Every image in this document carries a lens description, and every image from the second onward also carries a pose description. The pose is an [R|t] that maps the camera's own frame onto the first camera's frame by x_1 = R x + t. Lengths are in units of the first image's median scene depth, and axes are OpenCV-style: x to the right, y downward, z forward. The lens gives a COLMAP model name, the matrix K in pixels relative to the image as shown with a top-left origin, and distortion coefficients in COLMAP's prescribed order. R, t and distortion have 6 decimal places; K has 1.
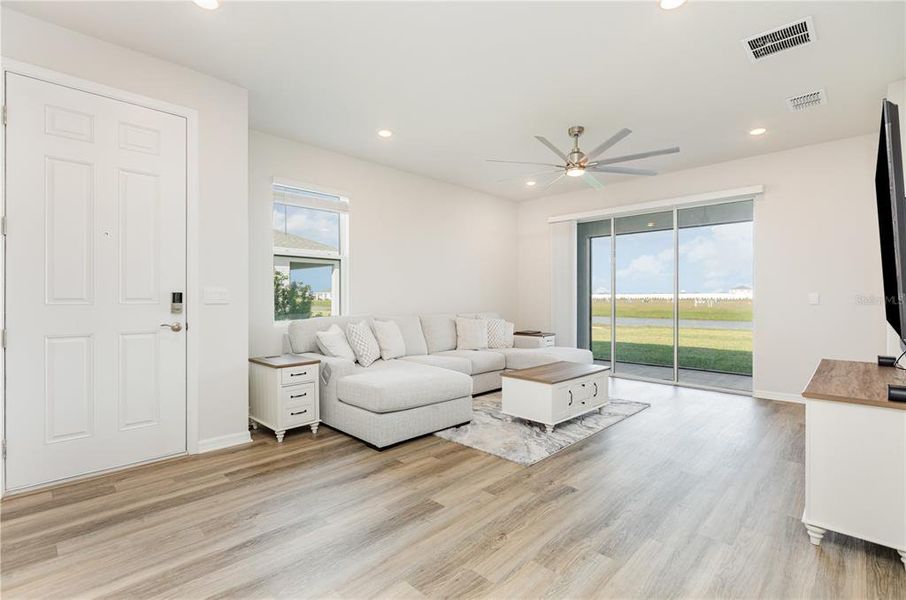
lens RADIAL K [[423.3, 0, 453.4], [0, 423.3, 299.5], [0, 0, 1]] dist [0.003198, 0.000214]
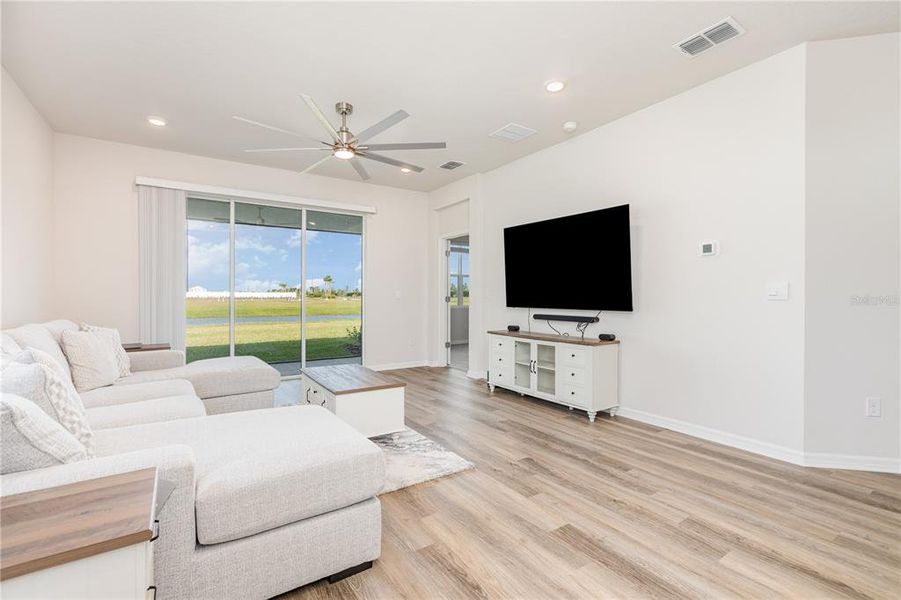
lens RADIAL K [[405.0, 0, 450.9], [0, 405.0, 296.7], [0, 0, 1]] dist [0.003969, 0.000820]
pose [[0.202170, -0.002570, 0.979347, -0.676267], [0.002553, 0.999995, 0.002097, 0.004067], [-0.979347, 0.002077, 0.202175, 0.794544]]
